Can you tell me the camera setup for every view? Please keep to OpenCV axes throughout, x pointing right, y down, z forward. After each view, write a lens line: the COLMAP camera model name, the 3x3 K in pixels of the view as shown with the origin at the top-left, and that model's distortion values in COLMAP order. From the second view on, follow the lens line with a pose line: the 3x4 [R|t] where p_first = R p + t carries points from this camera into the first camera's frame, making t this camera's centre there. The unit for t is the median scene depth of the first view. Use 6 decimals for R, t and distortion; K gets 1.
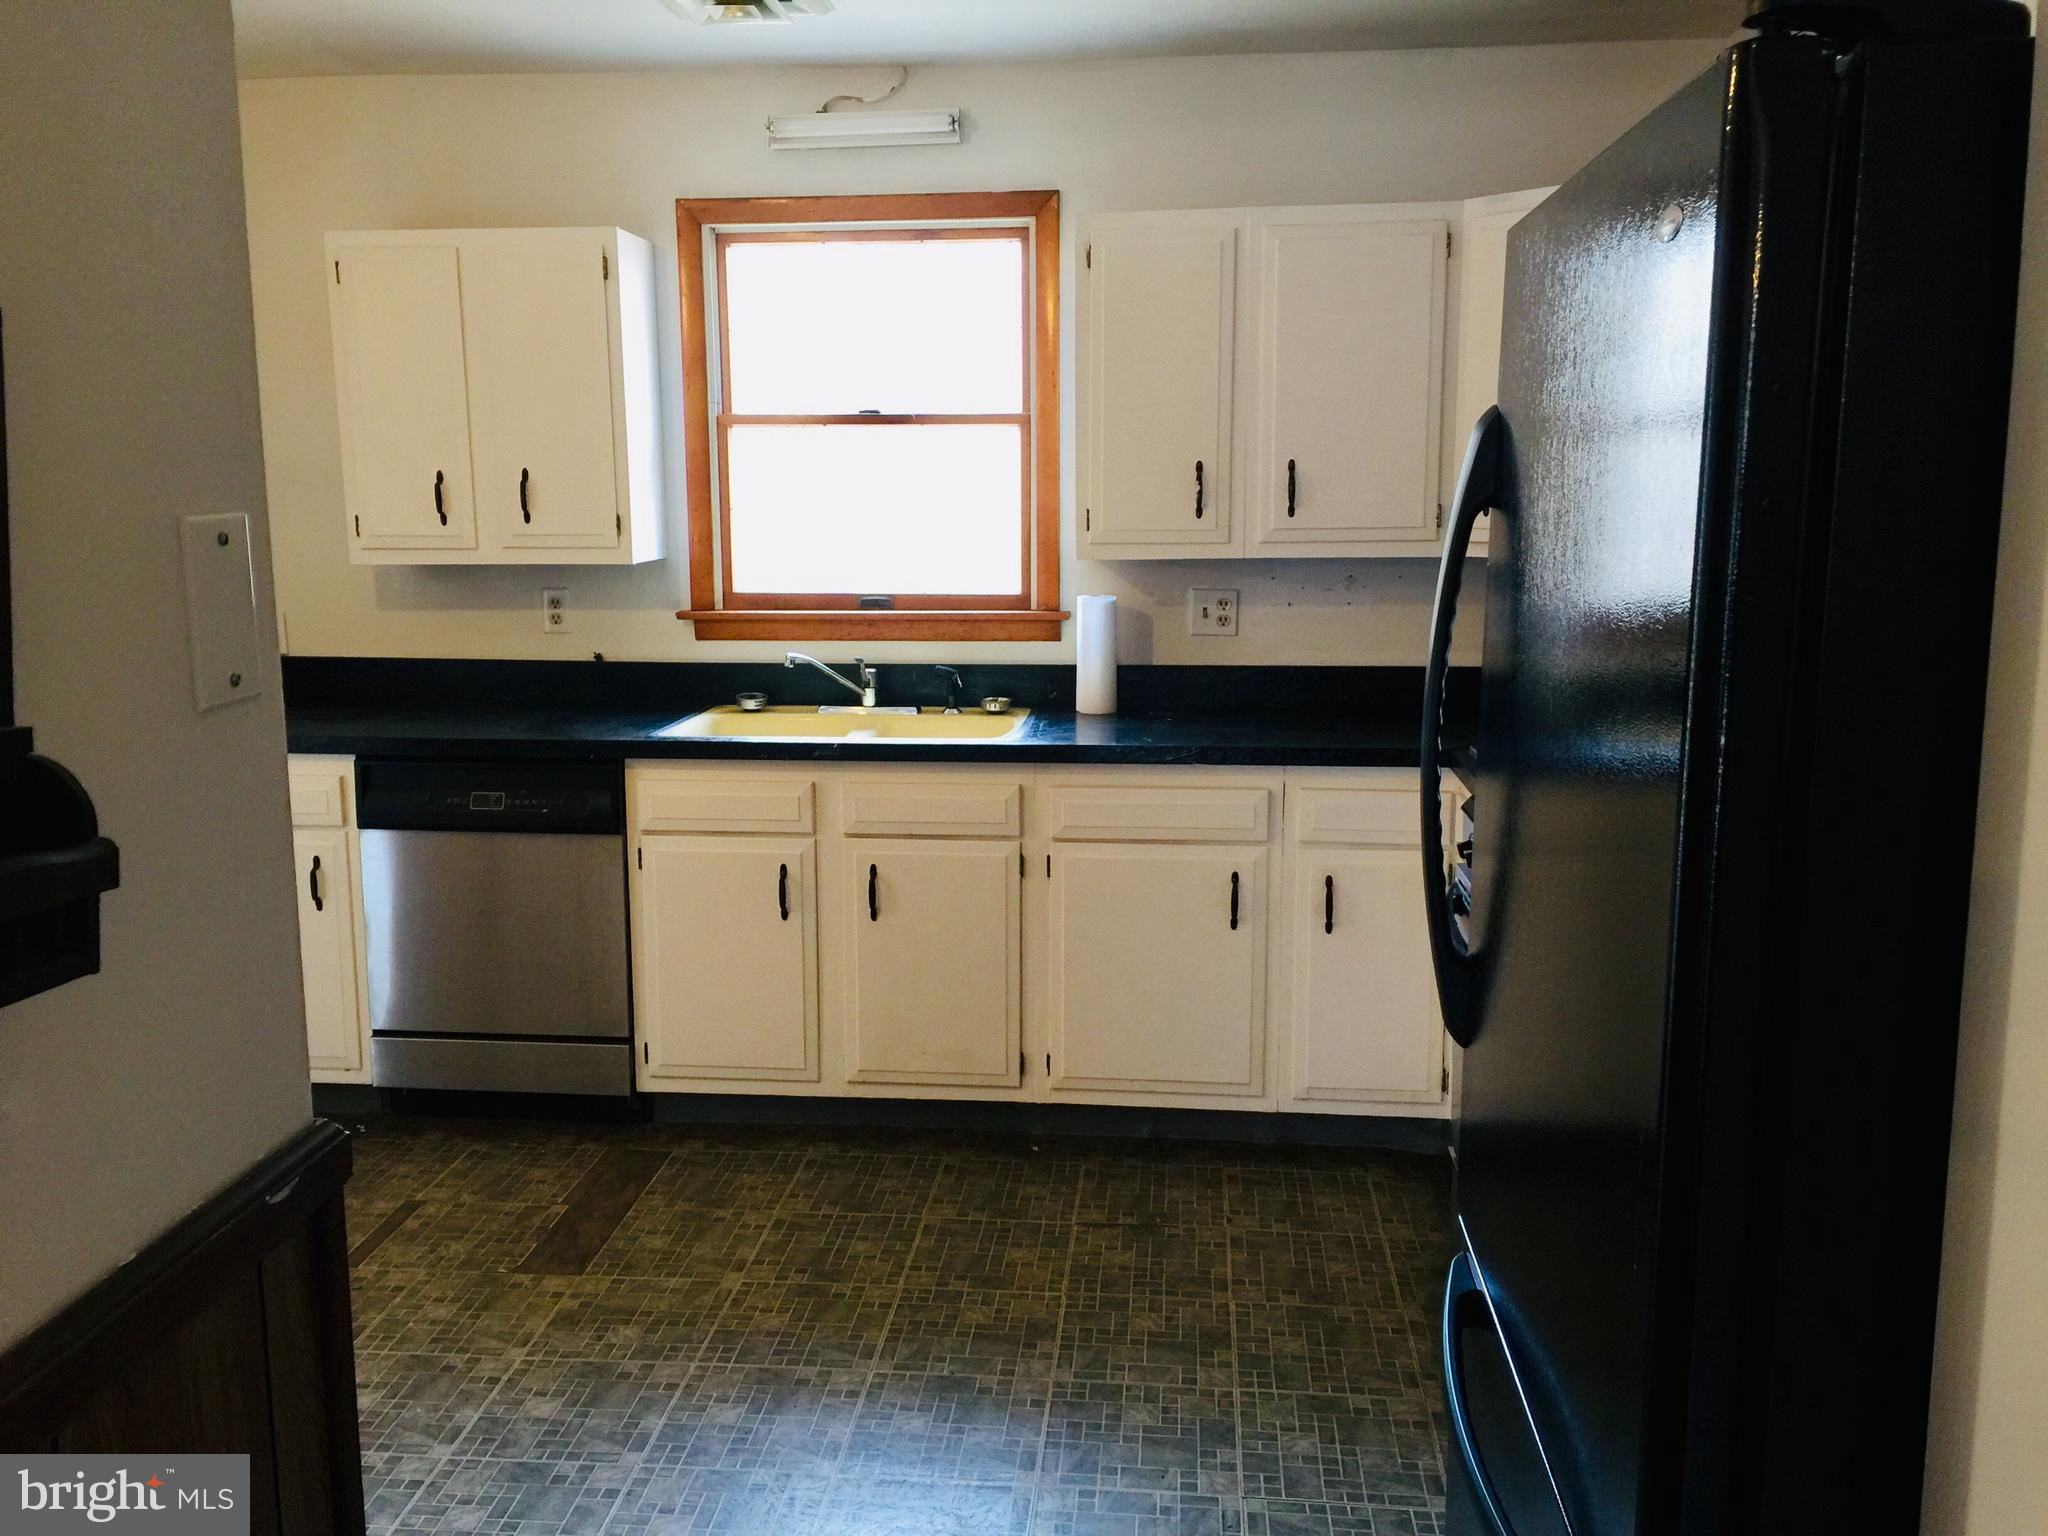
lens RADIAL K [[1761.1, 0, 1002.0], [0, 1761.1, 754.6], [0, 0, 1]] dist [0.093217, -0.118867]
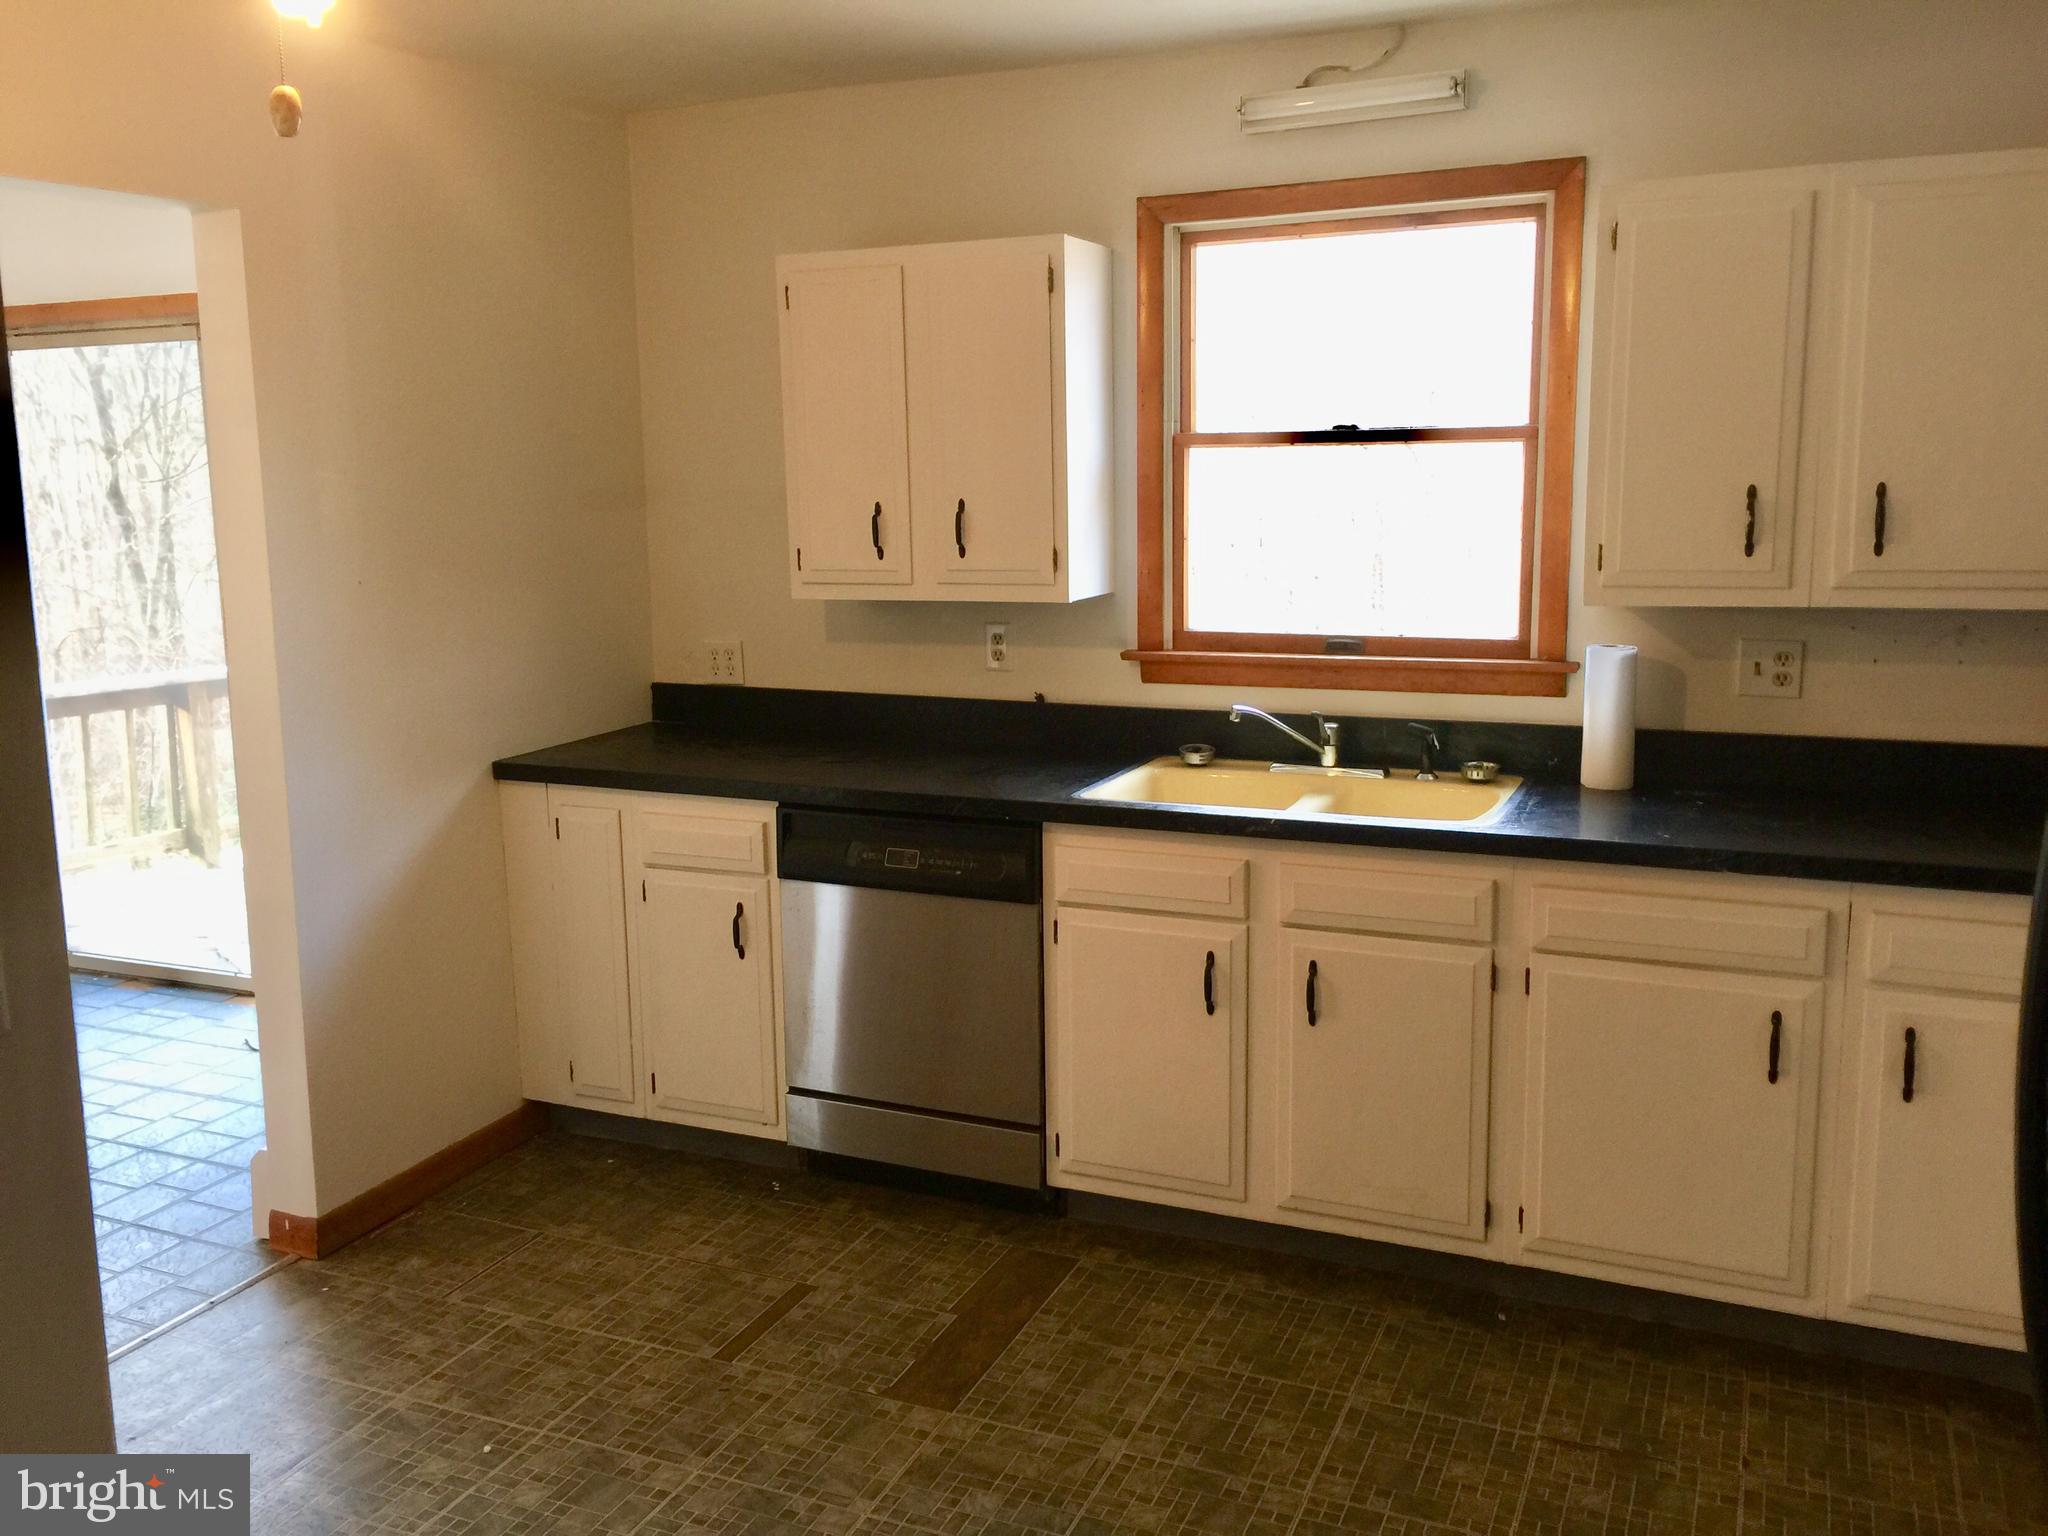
lens RADIAL K [[1761.1, 0, 992.4], [0, 1761.1, 747.7], [0, 0, 1]] dist [0.093217, -0.118867]
pose [[0.950998, 0.039489, -0.306665, 0.037380], [-0.038020, 0.999219, 0.010764, -0.043504], [0.306851, 0.001423, 0.951757, 0.129556]]
